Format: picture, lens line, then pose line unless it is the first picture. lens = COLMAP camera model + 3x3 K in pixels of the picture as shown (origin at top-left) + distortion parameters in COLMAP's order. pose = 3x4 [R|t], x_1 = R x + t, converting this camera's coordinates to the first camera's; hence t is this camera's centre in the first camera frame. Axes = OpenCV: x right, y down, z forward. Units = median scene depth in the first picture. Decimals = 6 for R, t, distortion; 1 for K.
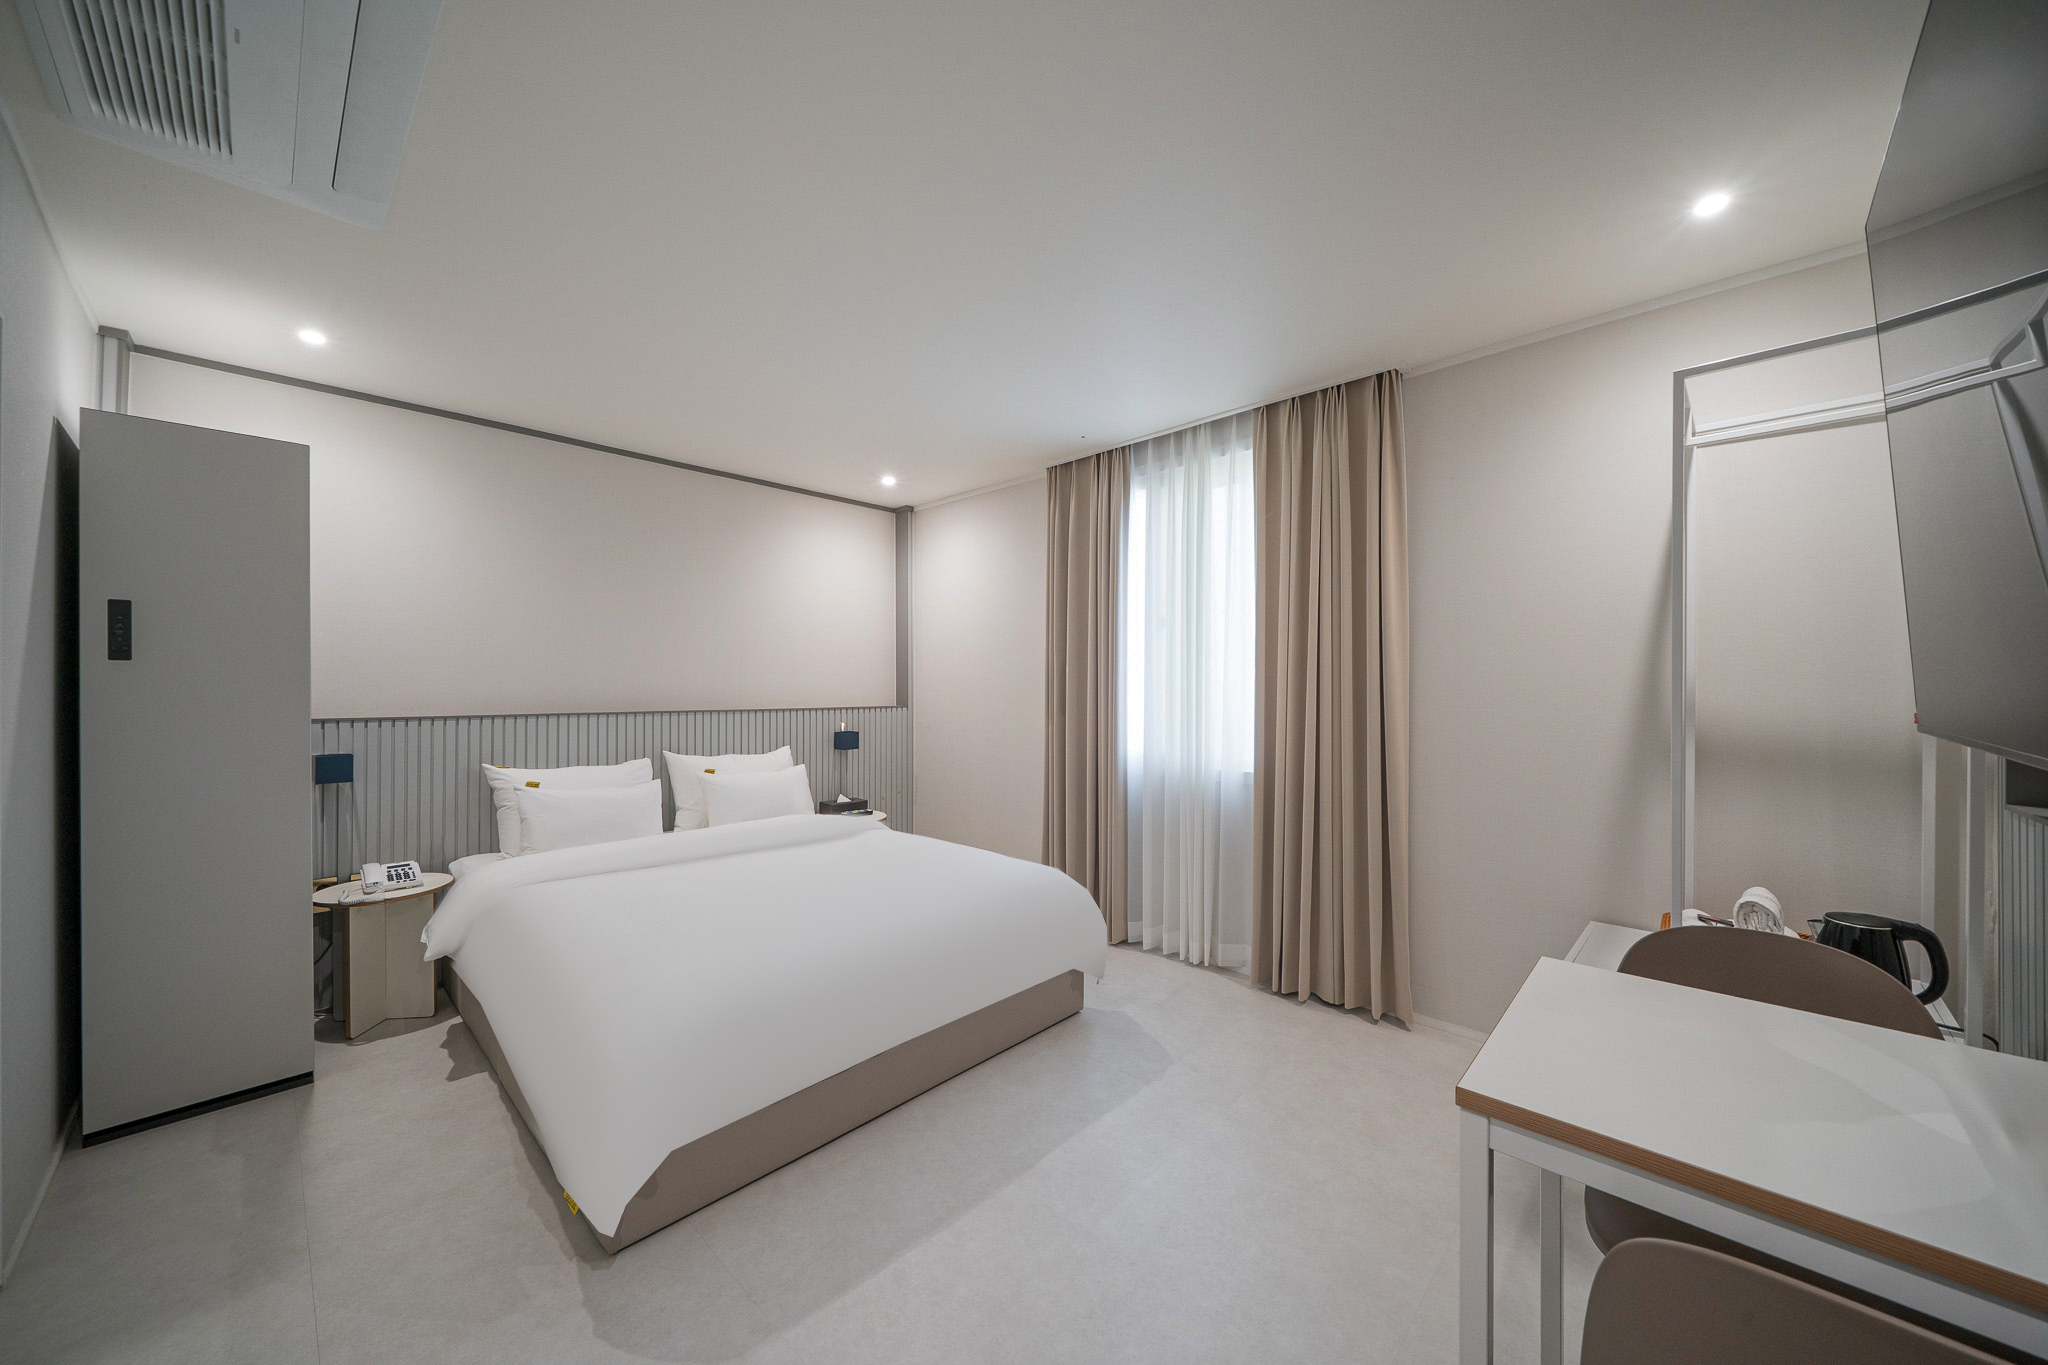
lens RADIAL K [[729.3, 0, 1024.0], [0, 729.3, 682.5], [0, 0, 1]] dist [-0.012063, 0.000205]
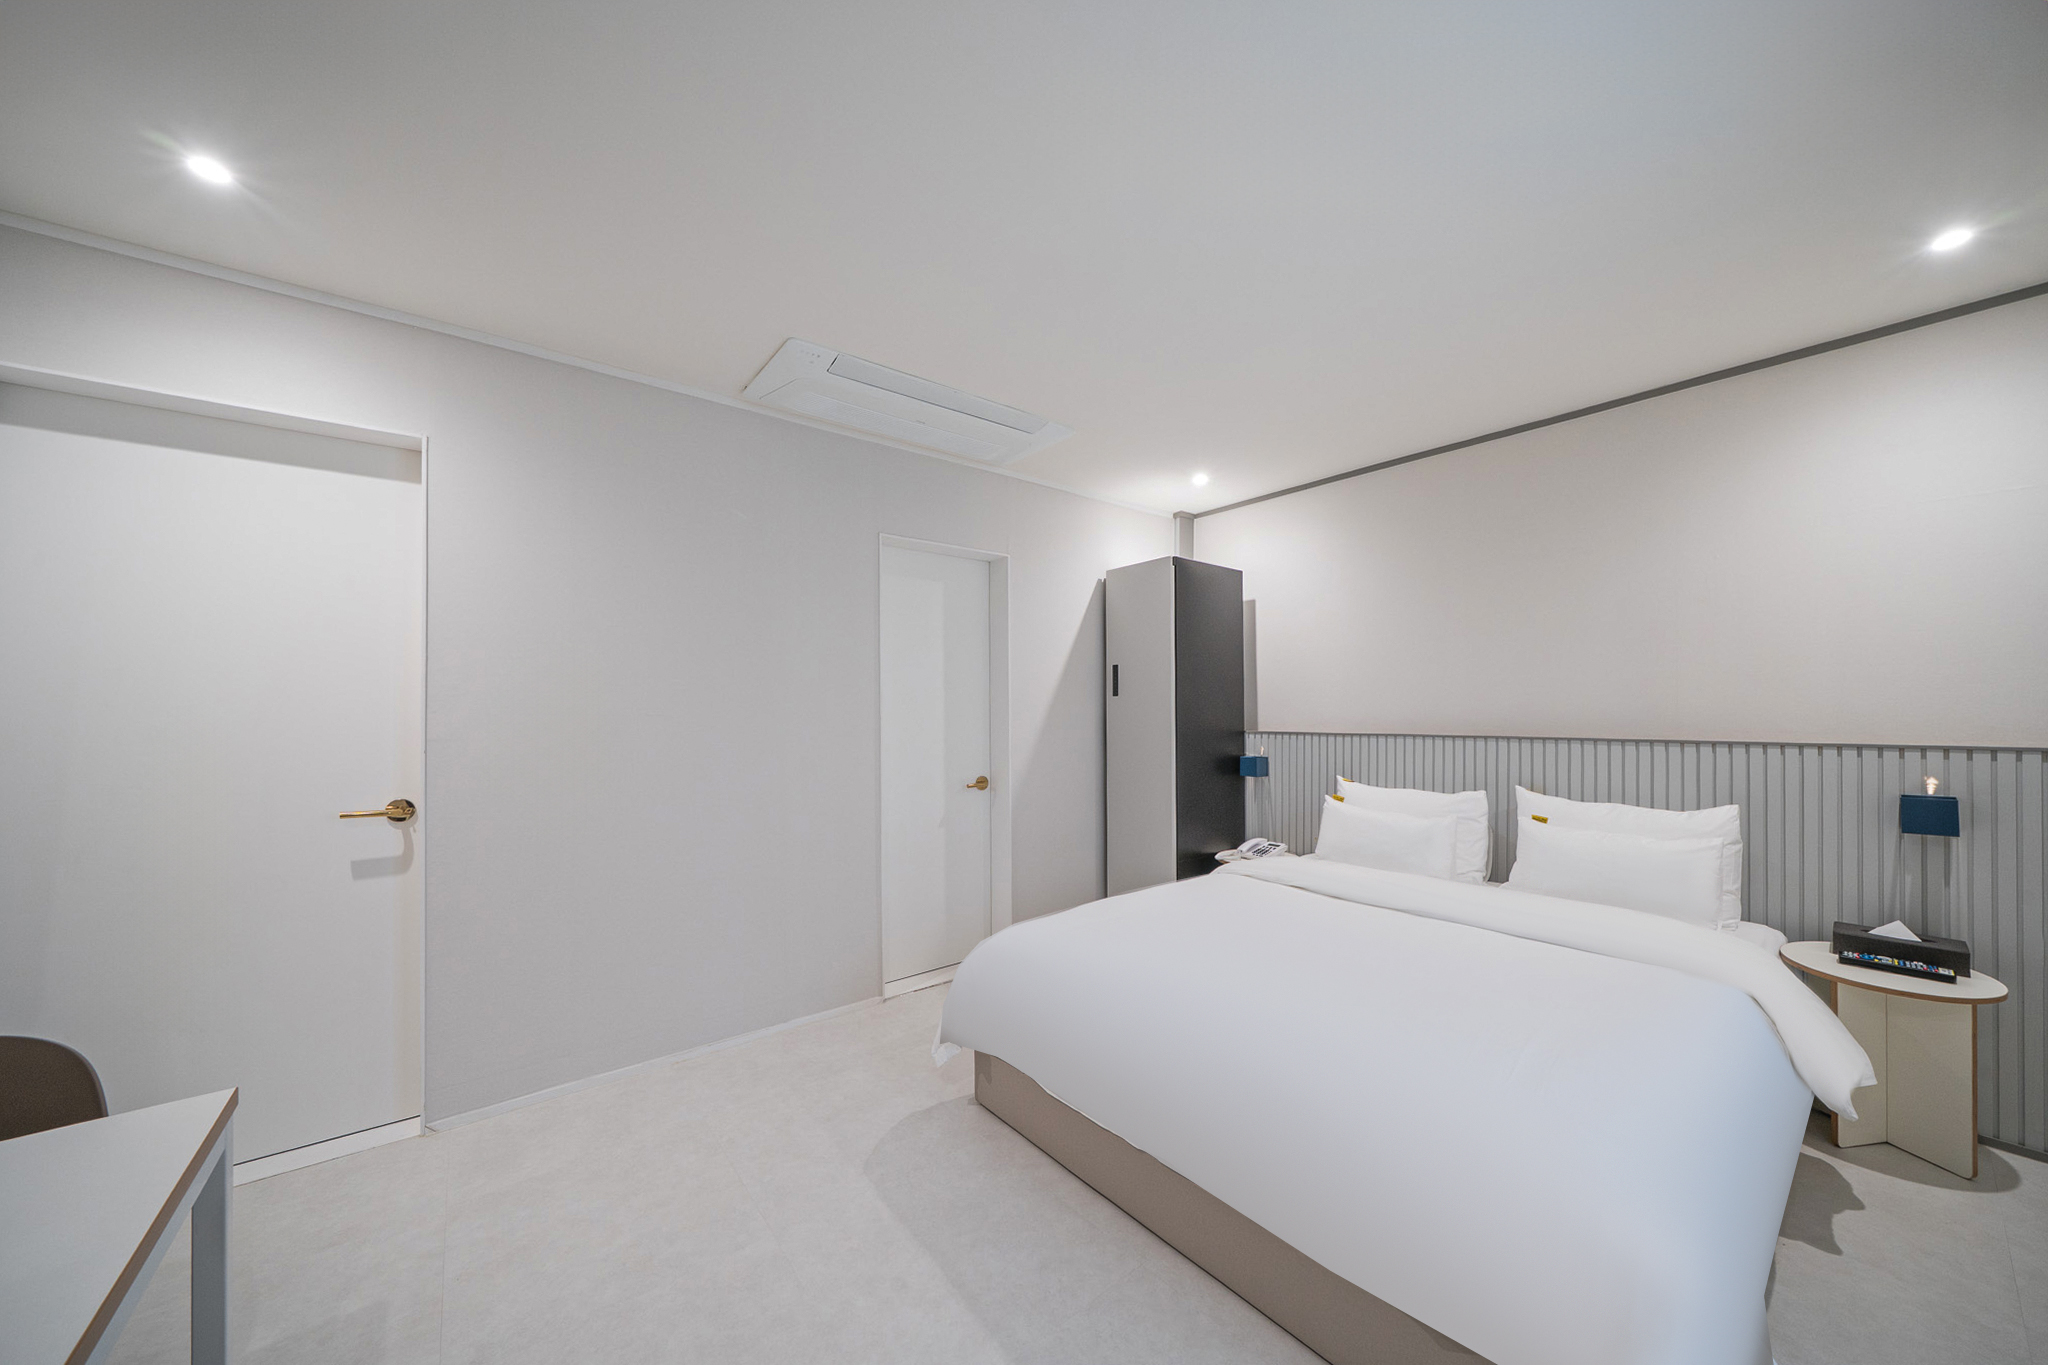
lens RADIAL K [[714.4, 0, 1039.3], [0, 714.4, 734.7], [0, 0, 1]] dist [0.011335, 0.000068]
pose [[-0.129299, 0.035776, -0.990960, 0.334007], [0.013183, 0.999323, 0.034358, 0.003357], [0.991518, -0.008622, -0.129683, 0.539368]]
